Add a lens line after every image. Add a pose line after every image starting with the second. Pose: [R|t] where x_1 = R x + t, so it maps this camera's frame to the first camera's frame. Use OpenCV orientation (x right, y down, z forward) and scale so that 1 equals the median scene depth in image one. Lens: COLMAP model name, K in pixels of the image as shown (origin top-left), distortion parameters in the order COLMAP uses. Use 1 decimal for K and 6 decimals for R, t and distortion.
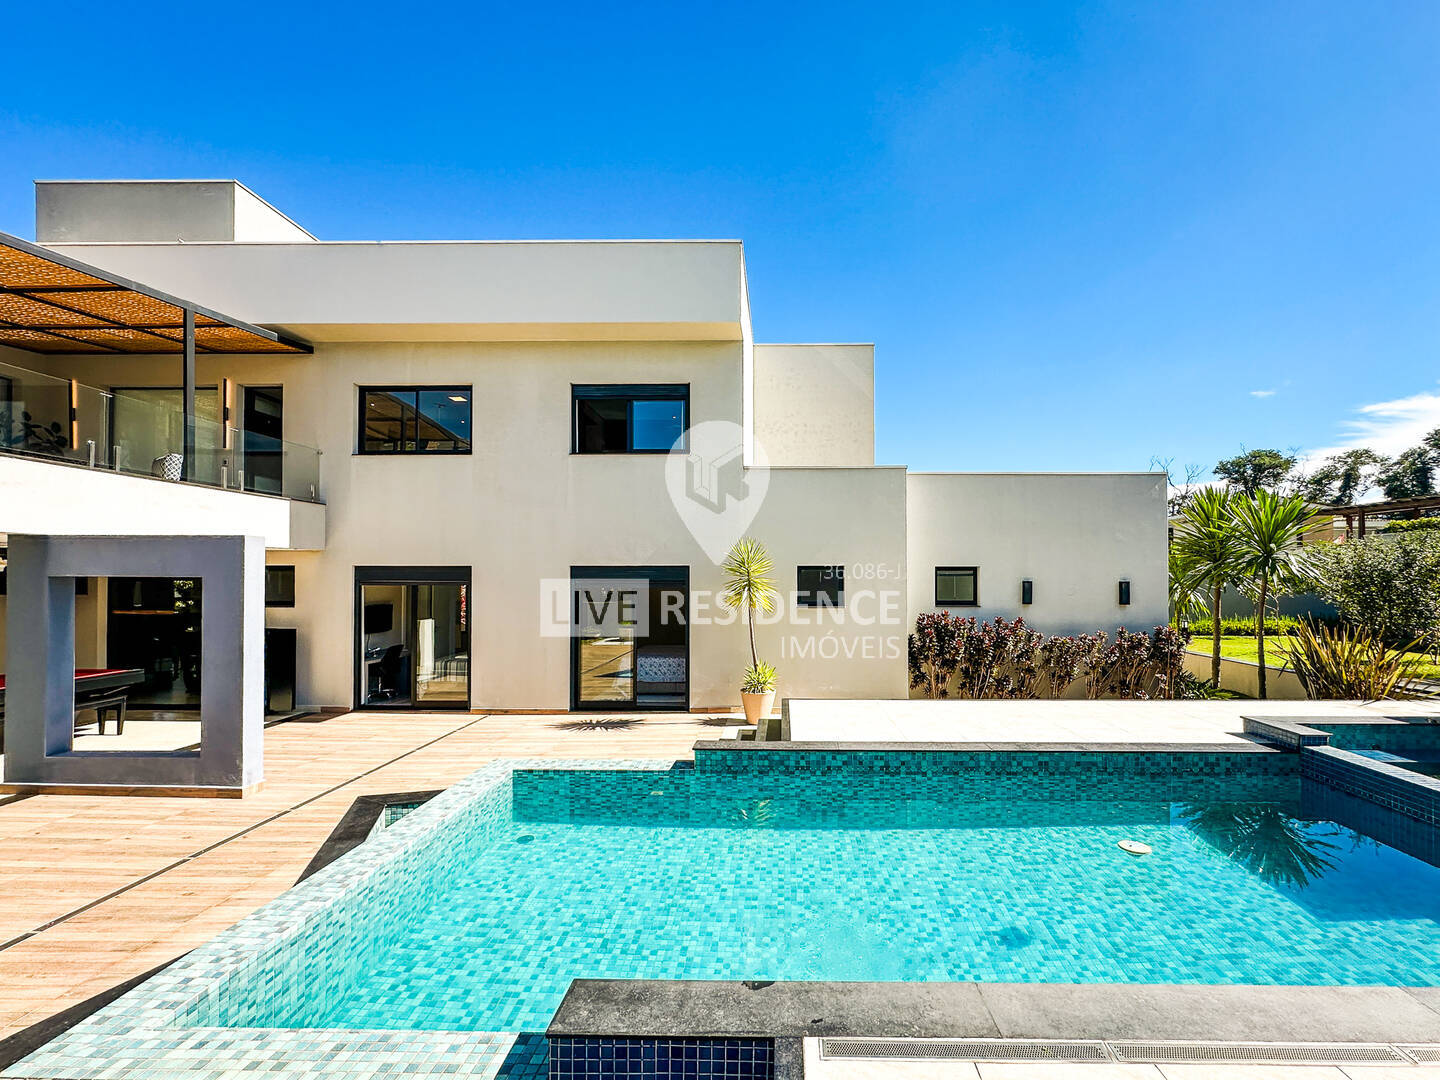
lens RADIAL K [[594.2, 0, 787.1], [0, 594.2, 563.8], [0, 0, 1]] dist [-0.004978, 0.001123]
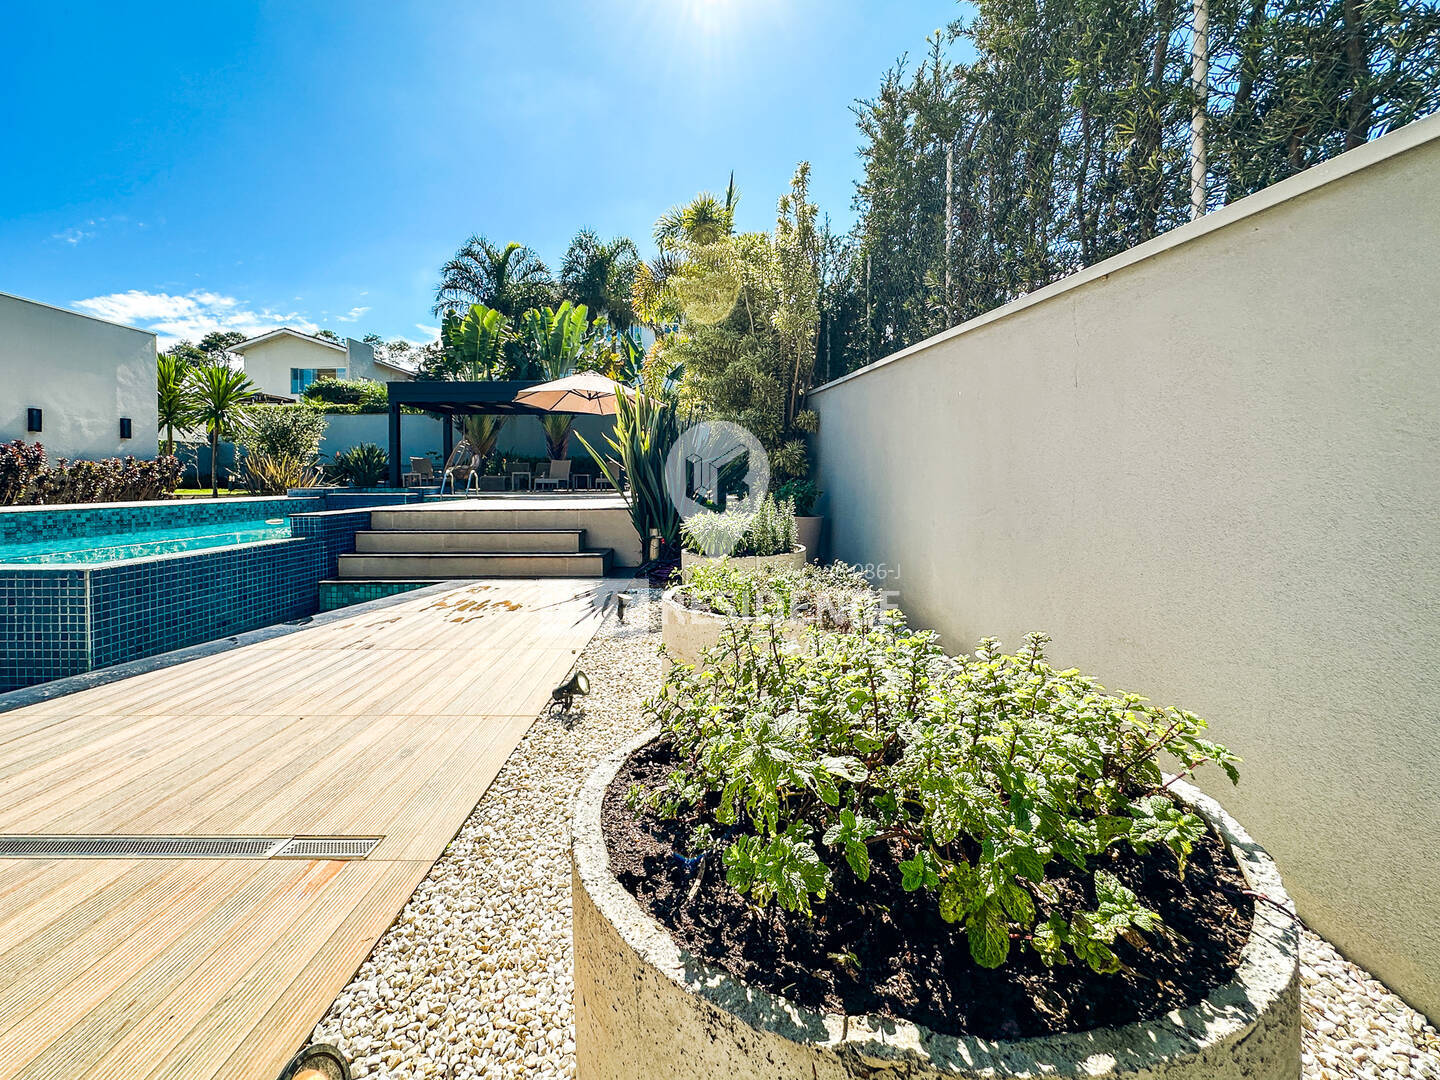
lens RADIAL K [[627.0, 0, 712.6], [0, 627.0, 498.2], [0, 0, 1]] dist [-0.001845, -0.000175]
pose [[-0.013925, -0.029024, 0.999482, -1.167000], [-0.003836, 0.999573, 0.028973, 0.251131], [-0.999896, -0.003431, -0.014030, -0.230935]]
